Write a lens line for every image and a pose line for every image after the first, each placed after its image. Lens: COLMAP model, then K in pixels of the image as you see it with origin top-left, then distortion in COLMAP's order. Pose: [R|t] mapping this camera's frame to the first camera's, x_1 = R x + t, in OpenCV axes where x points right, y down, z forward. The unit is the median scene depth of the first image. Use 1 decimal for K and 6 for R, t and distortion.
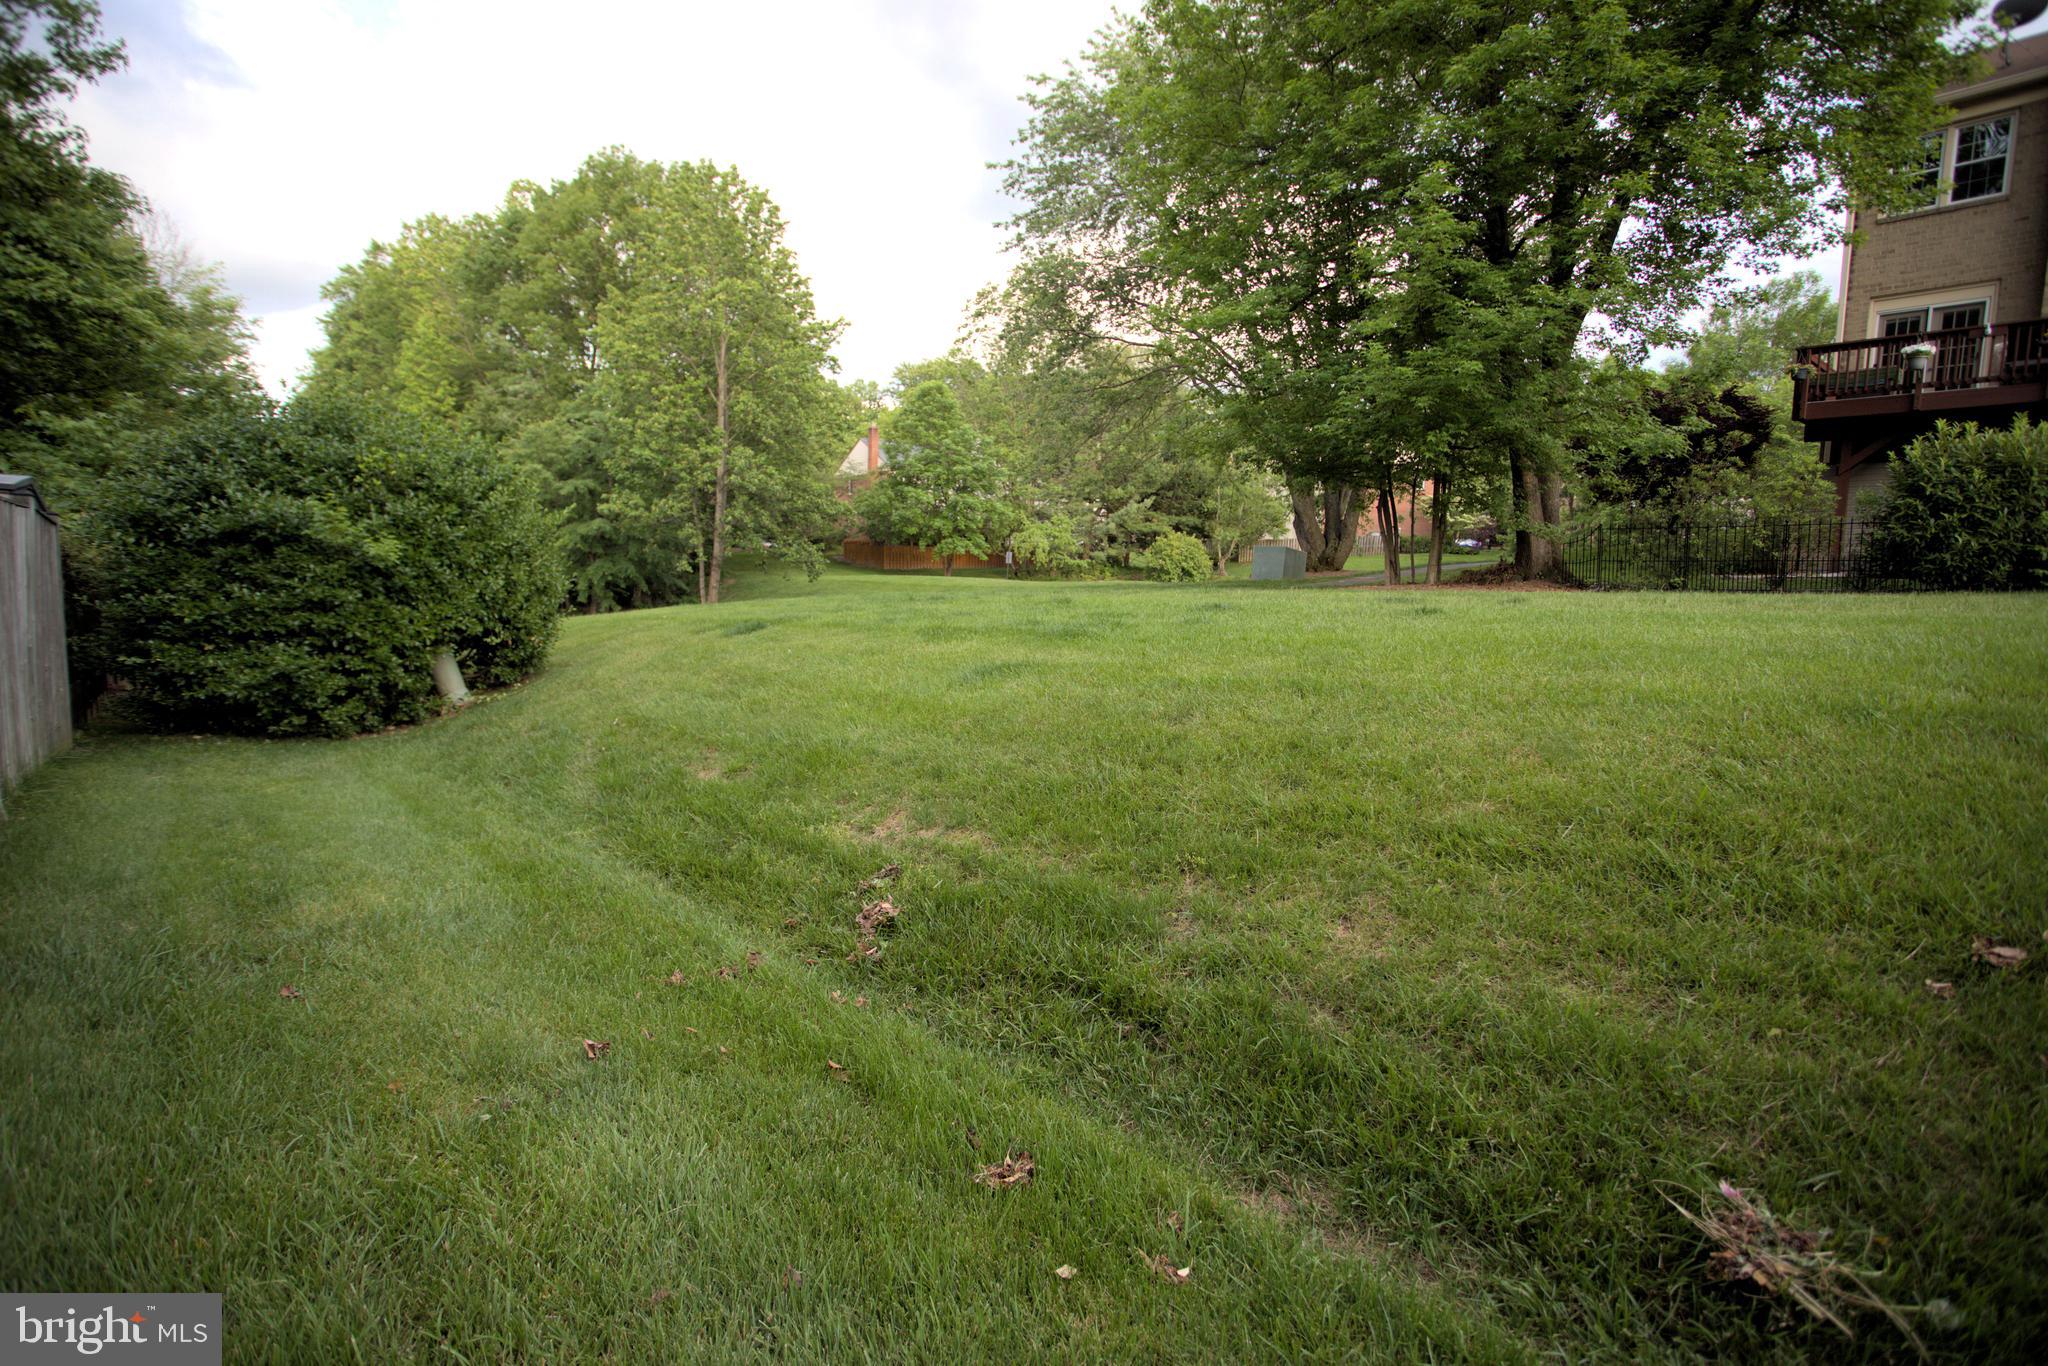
lens RADIAL K [[987.5, 0, 1020.8], [0, 987.5, 678.2], [0, 0, 1]] dist [-0.072463, 0.031757]
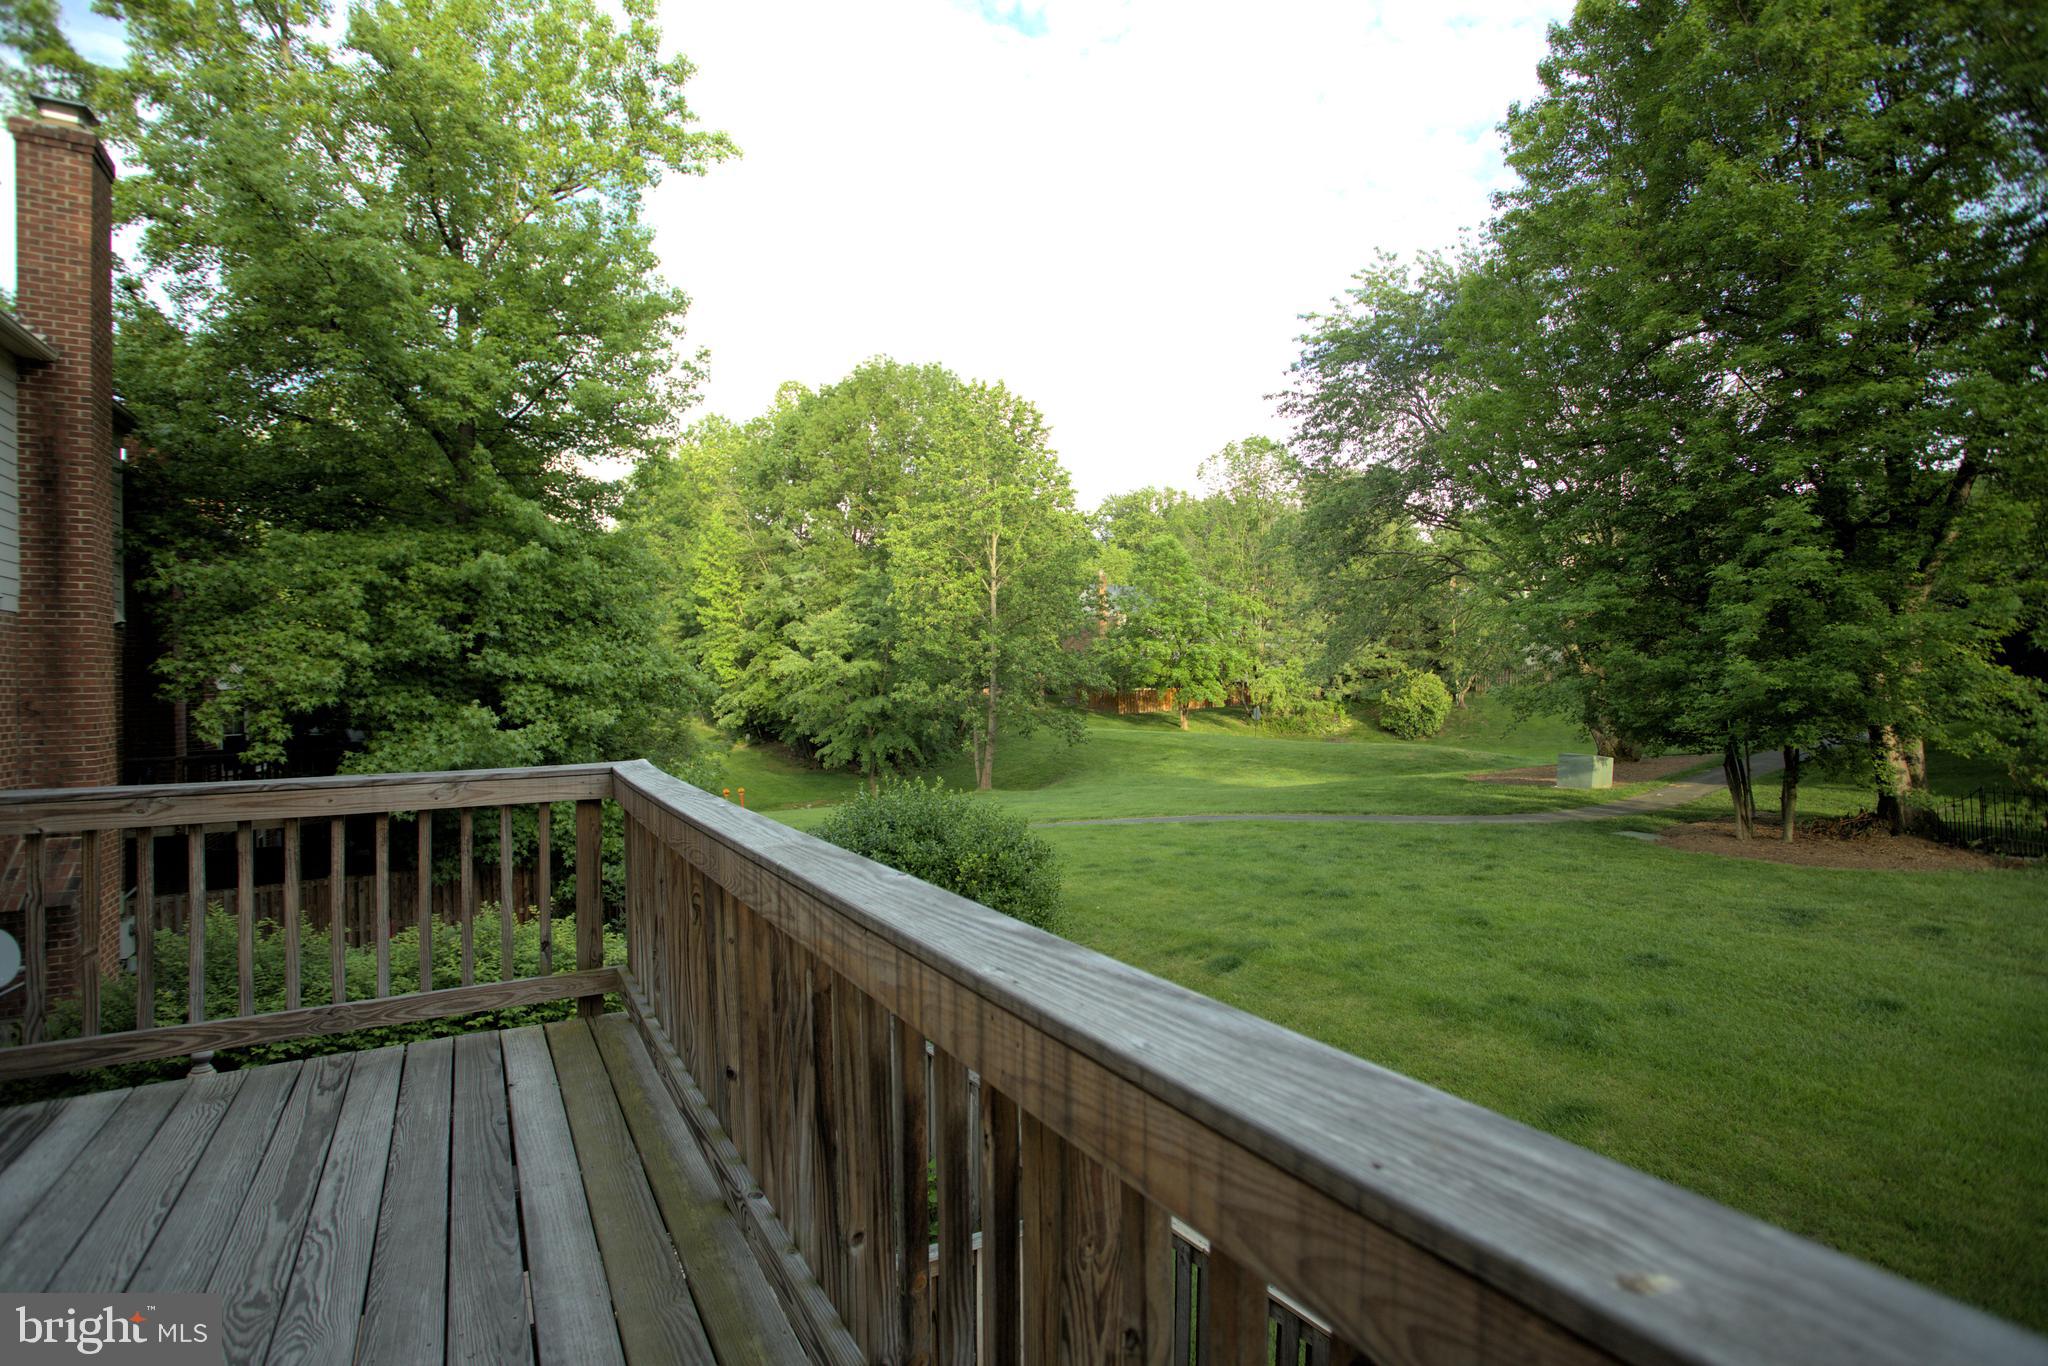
lens RADIAL K [[987.5, 0, 1020.8], [0, 987.5, 678.2], [0, 0, 1]] dist [-0.072463, 0.031757]
pose [[0.980865, -0.037868, -0.190973, -0.063071], [0.017916, 0.994296, -0.105144, -0.063116], [0.193865, 0.099710, 0.975948, -0.057257]]
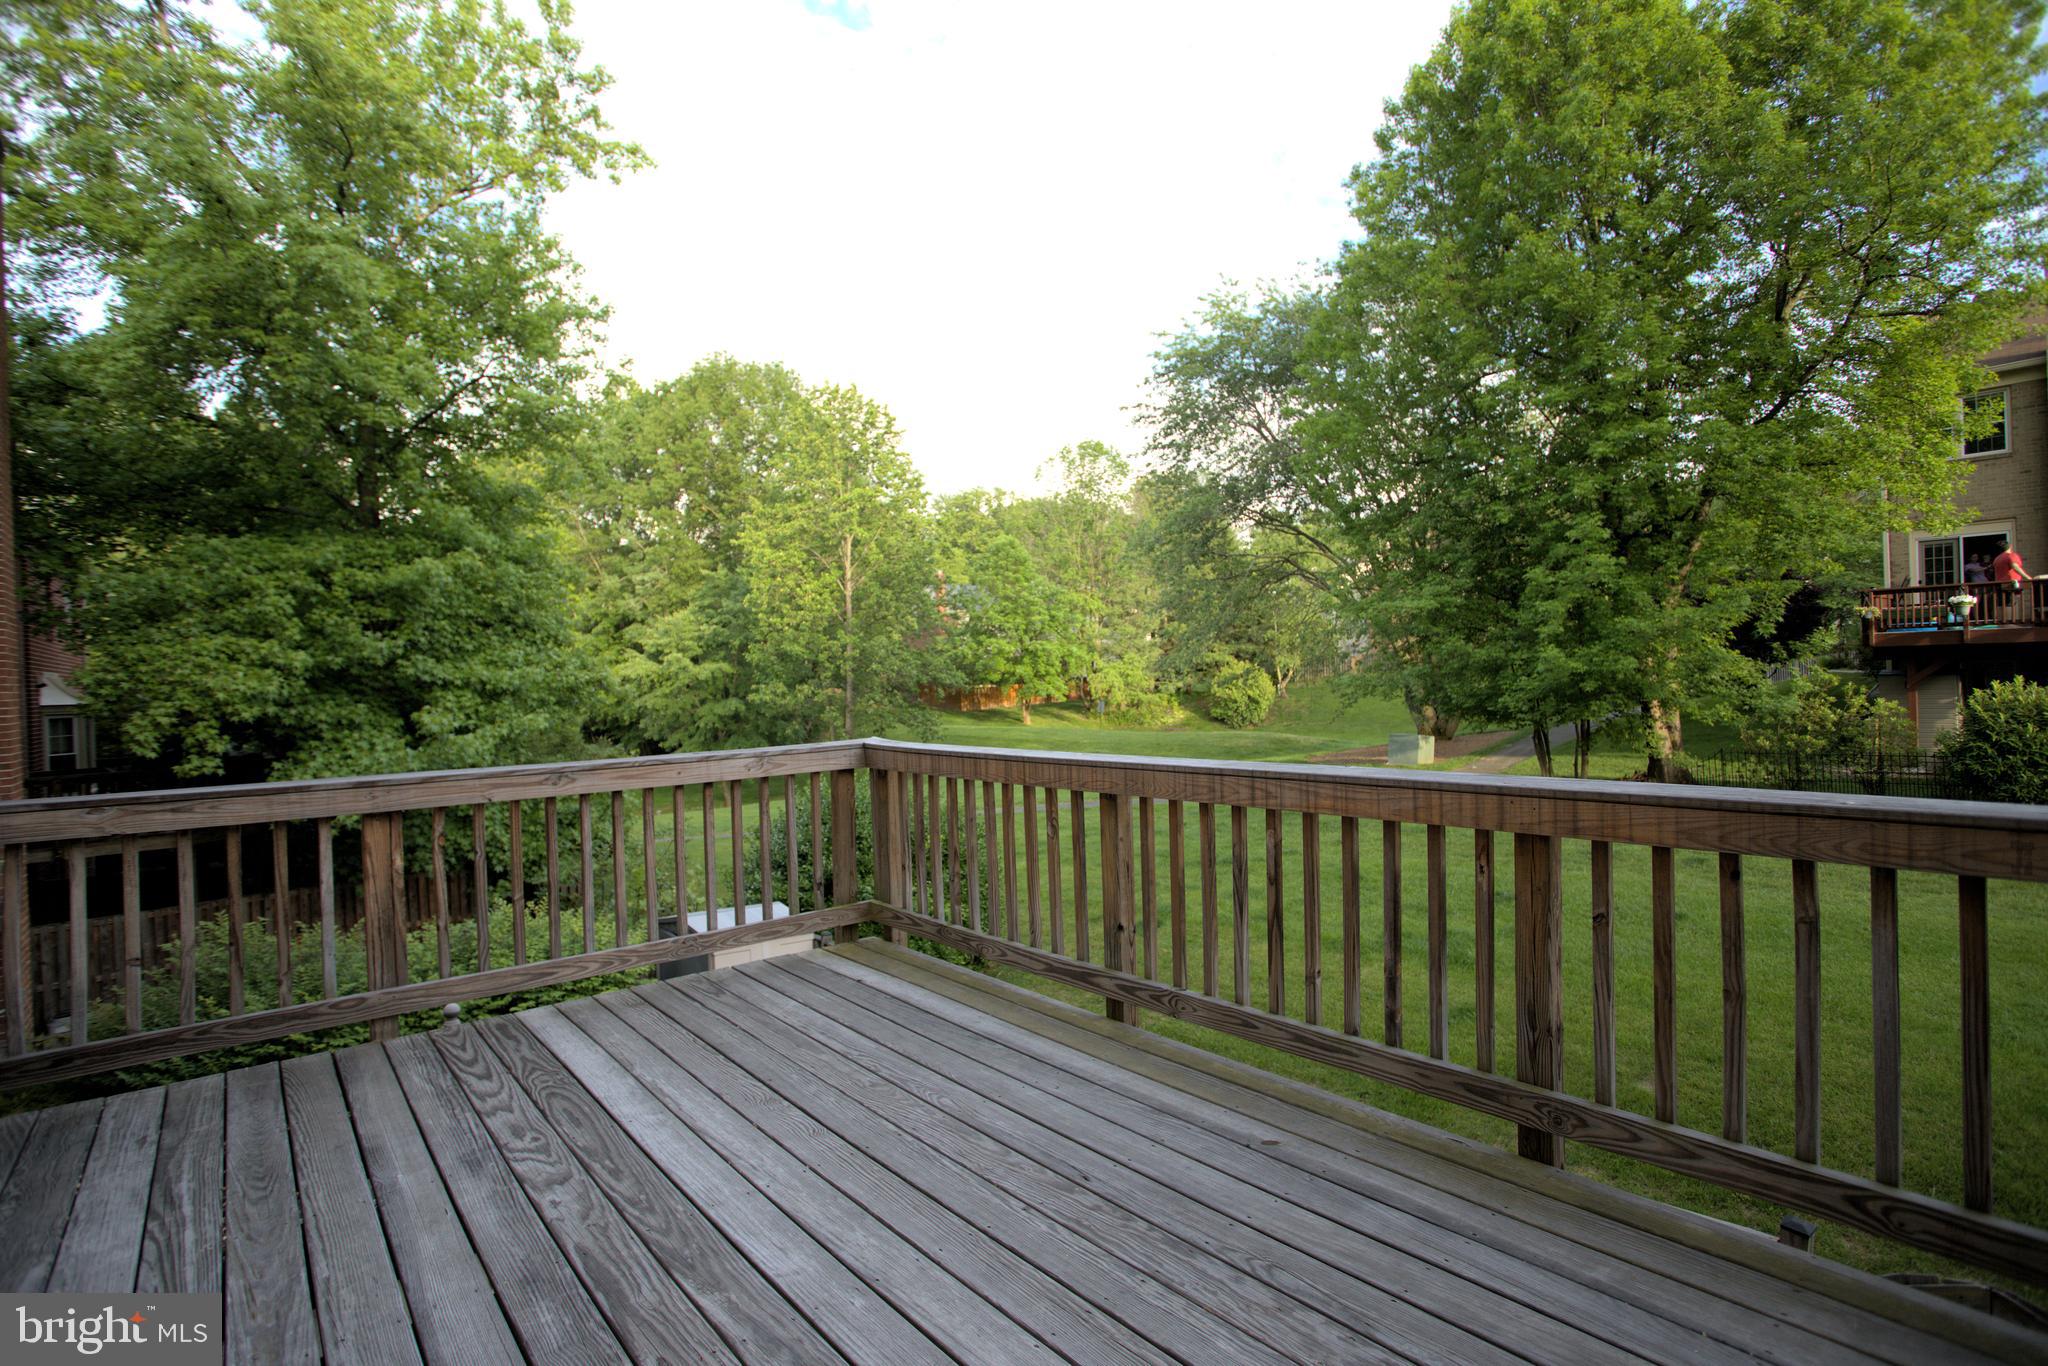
lens RADIAL K [[987.5, 0, 1020.8], [0, 987.5, 678.2], [0, 0, 1]] dist [-0.072463, 0.031757]
pose [[0.998255, -0.057040, -0.015285, -0.092013], [0.055293, 0.993729, -0.097189, -0.060782], [0.020733, 0.096174, 0.995149, -0.086031]]
